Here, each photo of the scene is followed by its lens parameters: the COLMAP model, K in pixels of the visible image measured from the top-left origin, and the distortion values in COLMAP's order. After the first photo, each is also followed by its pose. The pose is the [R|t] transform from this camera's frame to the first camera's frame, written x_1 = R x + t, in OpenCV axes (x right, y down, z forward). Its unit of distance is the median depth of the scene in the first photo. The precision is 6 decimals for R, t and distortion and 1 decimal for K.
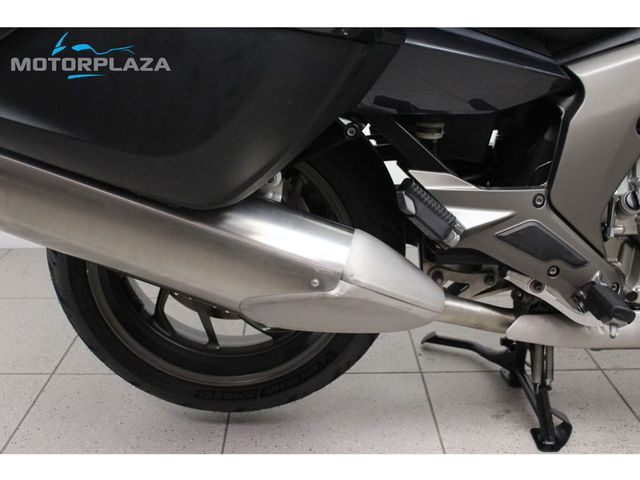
lens RADIAL K [[754.1, 0, 320.0], [0, 754.1, 240.0], [0, 0, 1]] dist [-0.076146, -0.009121]
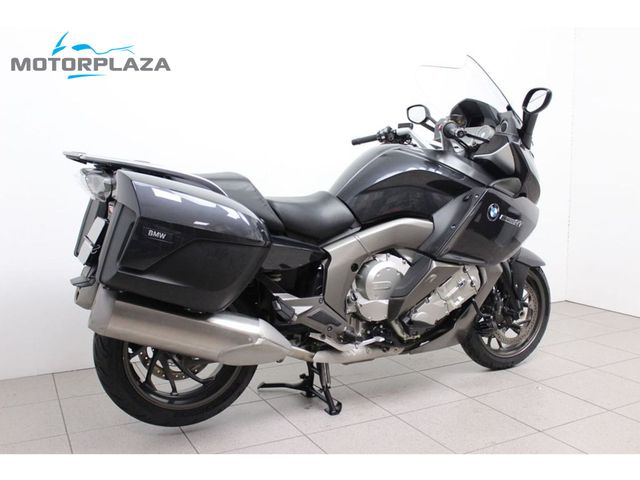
lens RADIAL K [[602.2, 0, 320.0], [0, 602.2, 240.0], [0, 0, 1]] dist [-0.184336, -0.001584]
pose [[0.909675, -0.067045, 0.409873, -0.518136], [0.157394, 0.968923, -0.190829, 0.132811], [-0.384341, 0.238104, 0.891957, -0.839781]]
